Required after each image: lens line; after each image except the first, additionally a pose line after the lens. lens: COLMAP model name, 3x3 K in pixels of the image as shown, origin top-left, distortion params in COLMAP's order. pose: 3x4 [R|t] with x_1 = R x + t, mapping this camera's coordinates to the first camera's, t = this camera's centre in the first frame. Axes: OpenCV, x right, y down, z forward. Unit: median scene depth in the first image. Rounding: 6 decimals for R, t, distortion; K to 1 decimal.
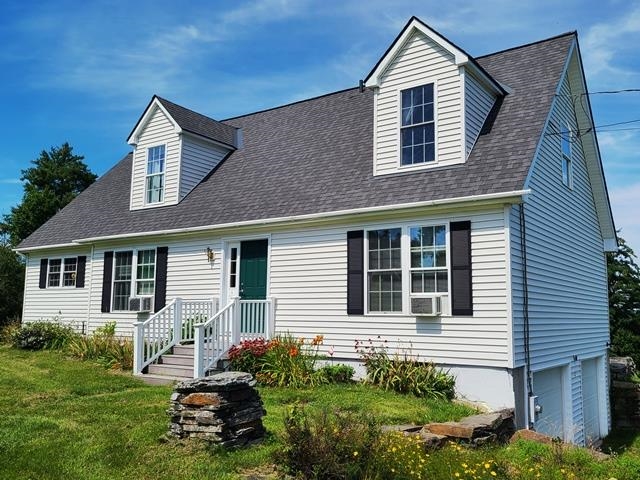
lens RADIAL K [[602.3, 0, 314.4], [0, 602.3, 239.3], [0, 0, 1]] dist [0.031347, 0.000000]
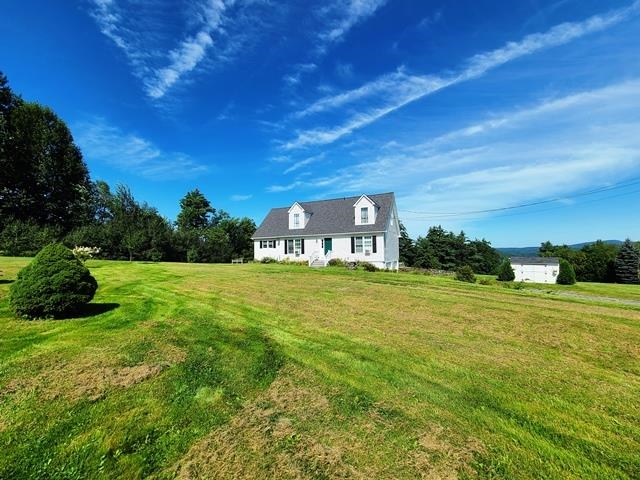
lens RADIAL K [[260.6, 0, 320.7], [0, 260.6, 242.1], [0, 0, 1]] dist [-0.002107, -0.000234]
pose [[0.986213, -0.016680, 0.164639, -0.471835], [0.003576, 0.996823, 0.079573, -0.121913], [-0.165443, -0.077887, 0.983139, -0.936506]]
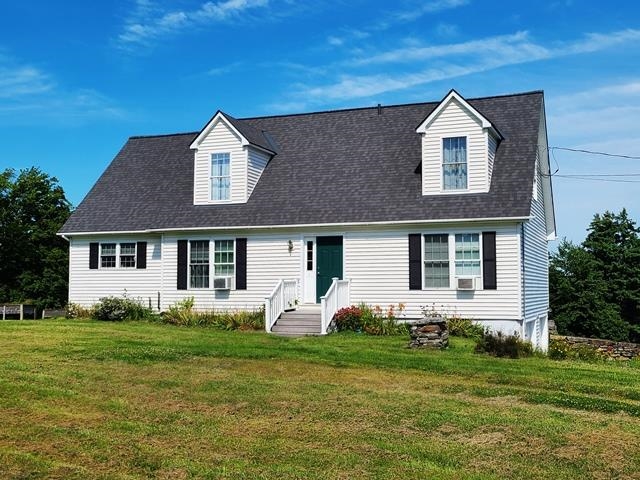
lens RADIAL K [[777.3, 0, 331.0], [0, 777.3, 234.4], [0, 0, 1]] dist [0.053695, 0.000000]
pose [[0.967784, 0.006536, 0.251696, -0.526944], [-0.020582, 0.998371, 0.053211, -0.094133], [-0.250939, -0.056677, 0.966342, -0.691570]]
